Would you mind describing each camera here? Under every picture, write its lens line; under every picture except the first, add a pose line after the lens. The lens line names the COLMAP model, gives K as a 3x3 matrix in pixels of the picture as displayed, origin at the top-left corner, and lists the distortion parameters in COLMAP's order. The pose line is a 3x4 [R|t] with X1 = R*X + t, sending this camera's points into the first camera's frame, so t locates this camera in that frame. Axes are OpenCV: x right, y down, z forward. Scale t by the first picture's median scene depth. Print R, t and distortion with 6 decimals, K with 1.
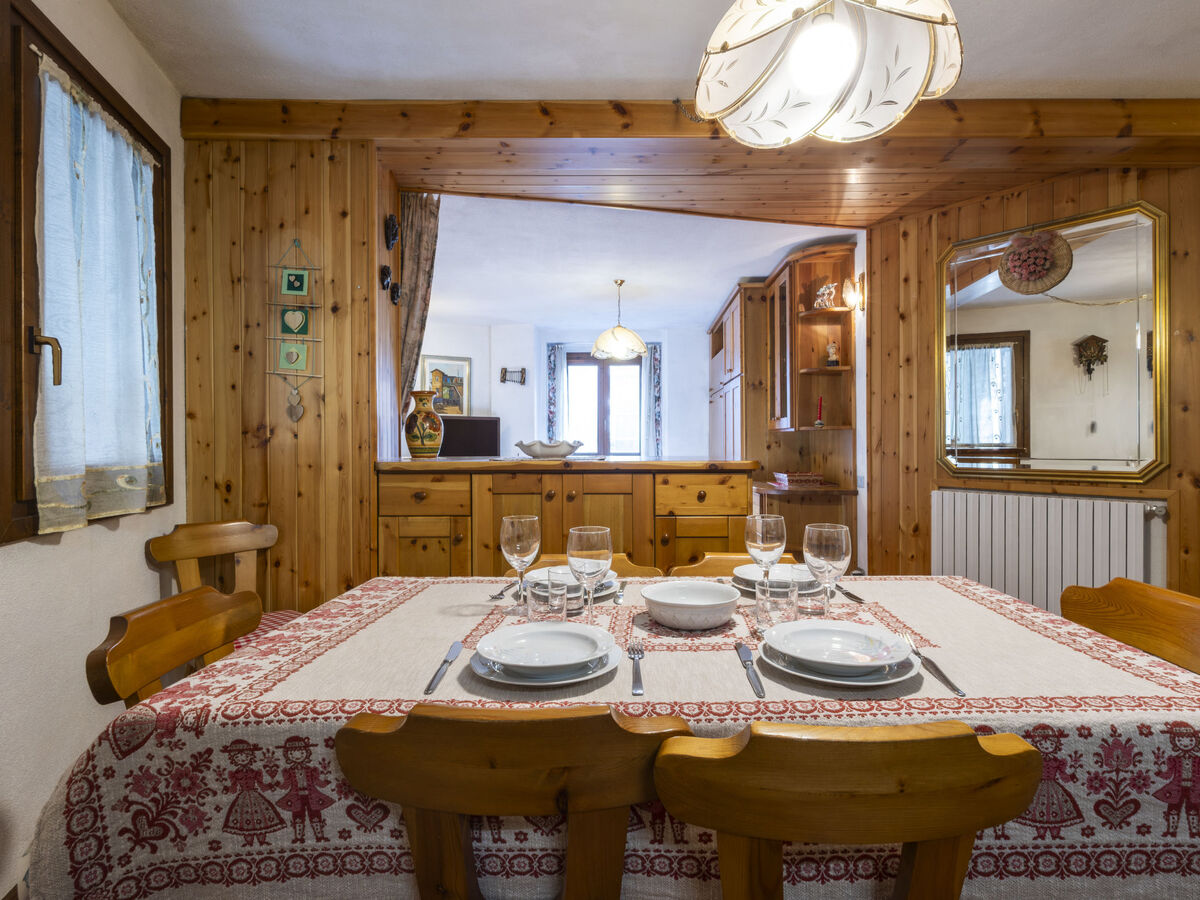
lens RADIAL K [[617.6, 0, 609.4], [0, 617.6, 445.0], [0, 0, 1]] dist [0.018764, -0.004160]
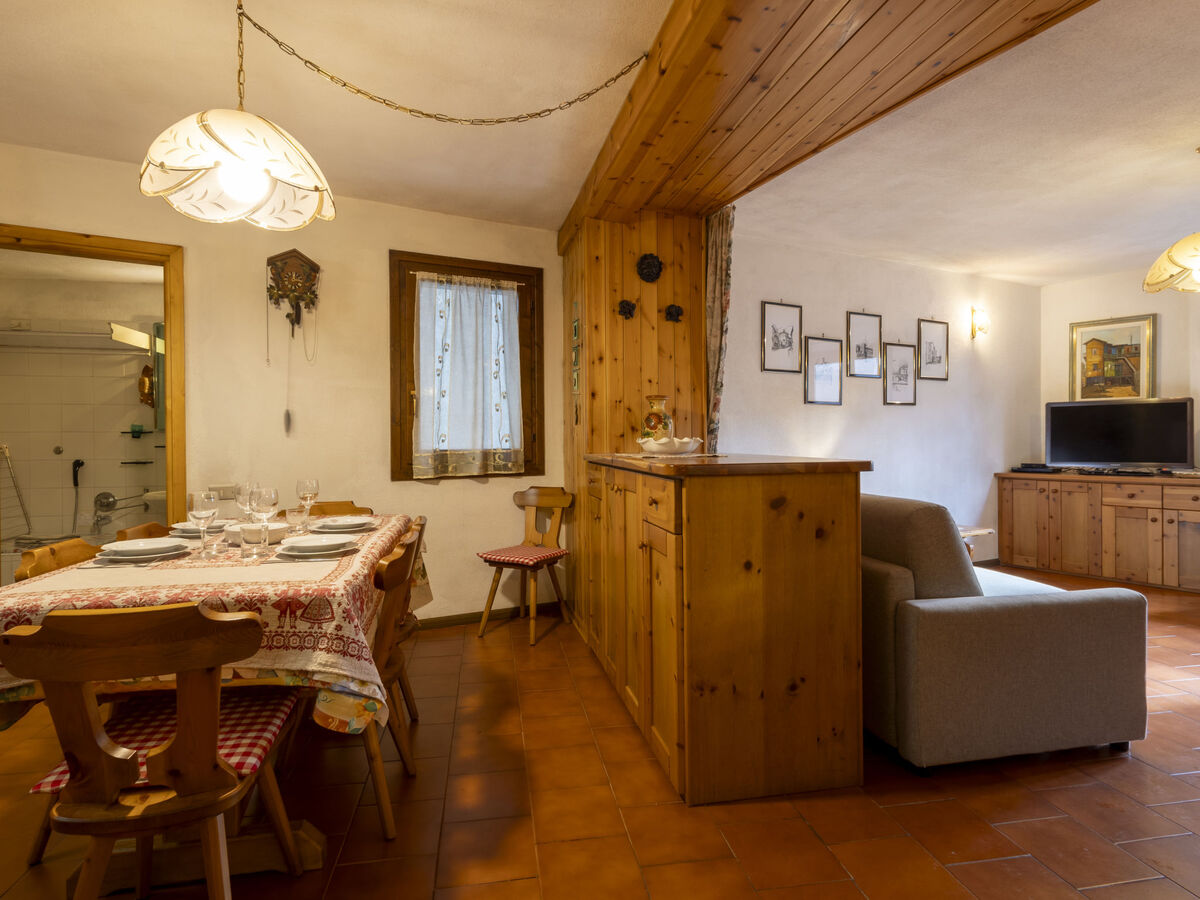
lens RADIAL K [[617.6, 0, 597.1], [0, 617.6, 445.0], [0, 0, 1]] dist [0.018764, -0.004160]
pose [[0.233116, 0.009564, -0.972402, 0.644077], [0.000040, 0.999952, 0.009844, -0.002586], [0.972449, -0.002333, 0.233104, 0.480018]]
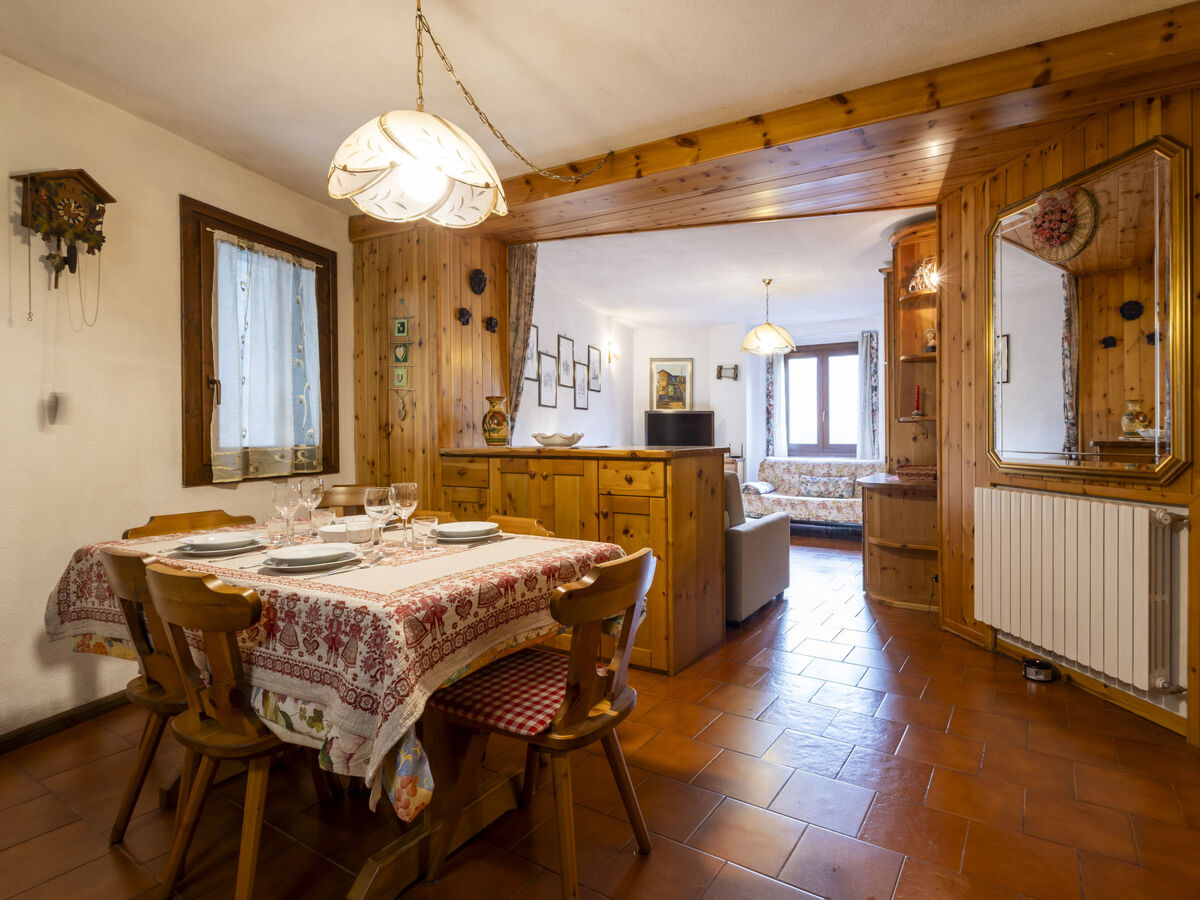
lens RADIAL K [[612.8, 0, 661.1], [0, 612.8, 440.8], [0, 0, 1]] dist [0.014389, 0.000760]
pose [[0.883909, 0.004319, -0.467640, 0.505927], [-0.000678, 0.999968, 0.007953, -0.000737], [0.467659, -0.006713, 0.883884, -0.013021]]
